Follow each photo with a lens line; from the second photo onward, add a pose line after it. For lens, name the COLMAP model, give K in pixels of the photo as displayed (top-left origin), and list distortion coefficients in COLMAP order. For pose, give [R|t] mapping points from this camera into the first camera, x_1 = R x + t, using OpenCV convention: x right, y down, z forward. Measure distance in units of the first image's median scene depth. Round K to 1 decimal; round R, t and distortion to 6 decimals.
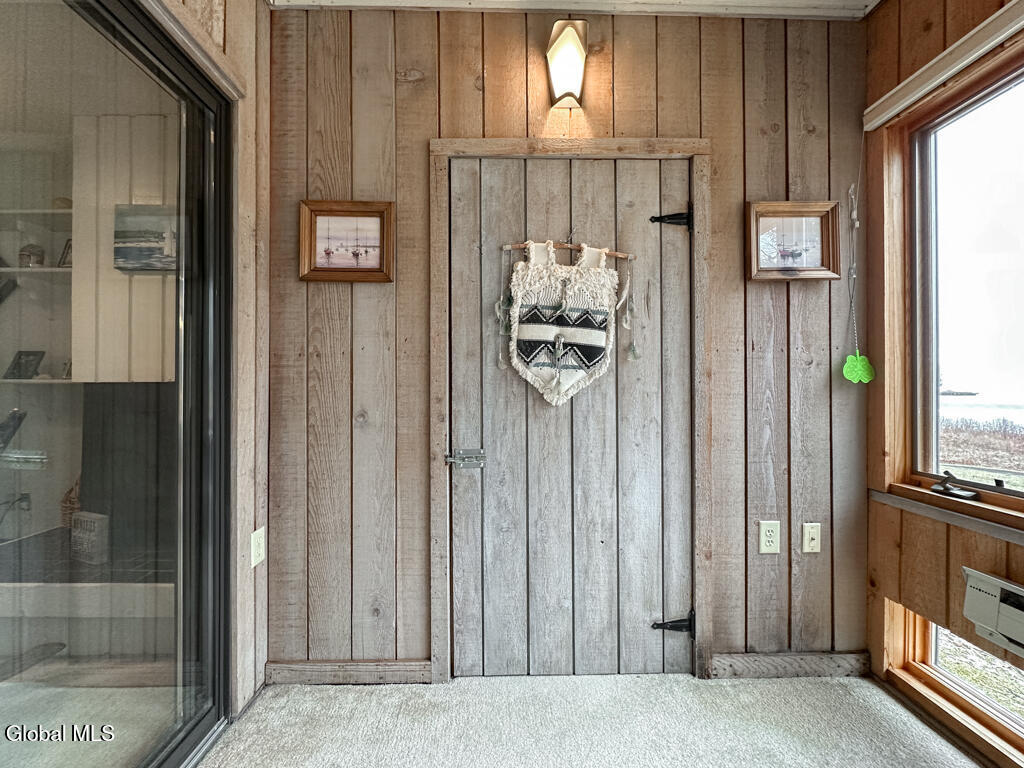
lens RADIAL K [[405.5, 0, 515.6], [0, 405.5, 390.4], [0, 0, 1]] dist [-0.004365, 0.000709]
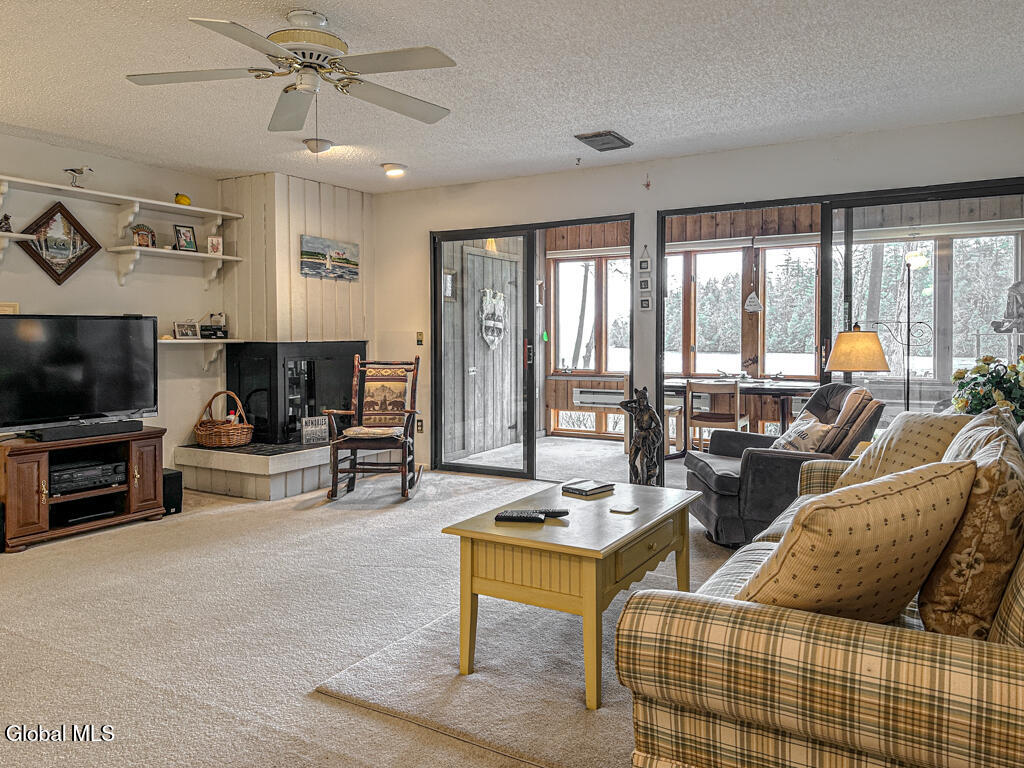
lens RADIAL K [[726.5, 0, 538.9], [0, 726.5, 353.1], [0, 0, 1]] dist [0.082256, -0.091984]
pose [[0.490510, -0.022165, 0.871154, -4.007471], [0.003265, 0.999716, 0.023597, -0.055711], [-0.871429, -0.008730, 0.490443, -1.674386]]
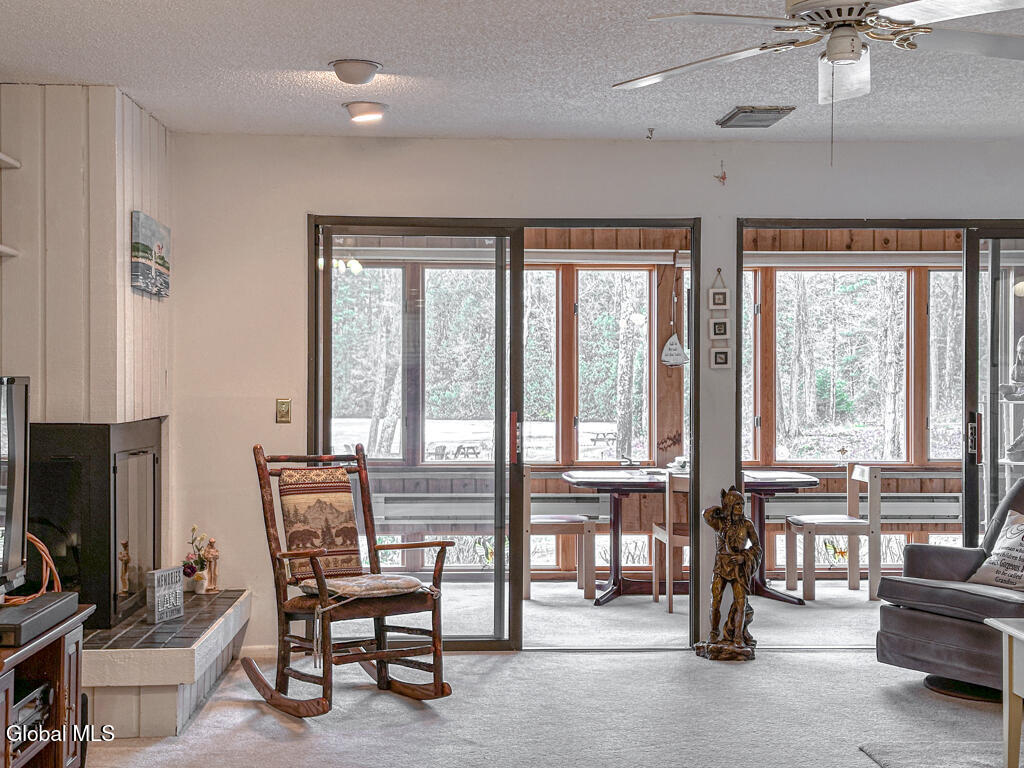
lens RADIAL K [[1381.4, 0, 537.8], [0, 1381.4, 398.8], [0, 0, 1]] dist [0.154722, 0.000000]
pose [[-0.055310, -0.011388, 0.998404, -5.018458], [-0.001987, 0.999934, 0.011295, -0.131046], [-0.998467, -0.001359, -0.055329, 0.411861]]
